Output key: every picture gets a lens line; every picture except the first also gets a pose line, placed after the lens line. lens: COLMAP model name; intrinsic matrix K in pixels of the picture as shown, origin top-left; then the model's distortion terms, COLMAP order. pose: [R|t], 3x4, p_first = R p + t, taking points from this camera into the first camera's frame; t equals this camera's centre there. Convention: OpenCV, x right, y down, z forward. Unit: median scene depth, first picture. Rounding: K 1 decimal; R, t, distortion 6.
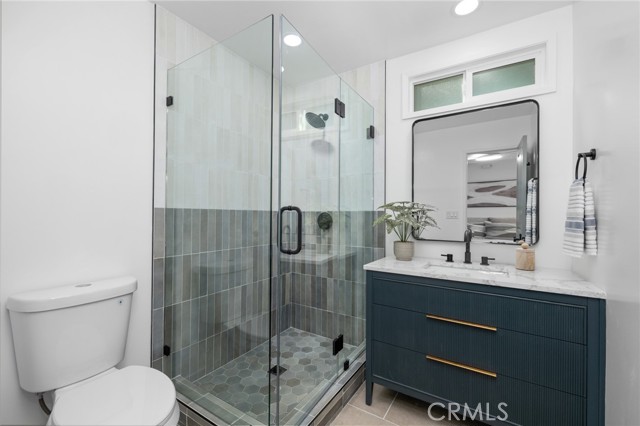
lens RADIAL K [[267.3, 0, 322.2], [0, 267.3, 213.7], [0, 0, 1]] dist [0.000015, -0.000297]
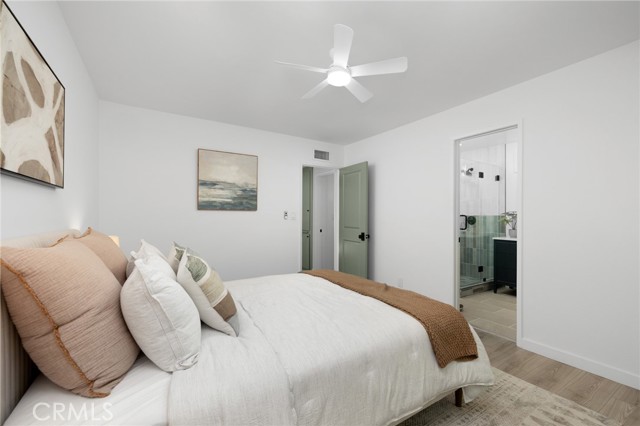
lens RADIAL K [[267.3, 0, 322.2], [0, 267.3, 213.7], [0, 0, 1]] dist [0.000015, -0.000297]
pose [[0.904771, 0.000962, -0.425897, -0.169425], [-0.004433, 0.999965, -0.007161, -0.003185], [0.425875, 0.008367, 0.904743, -1.475912]]
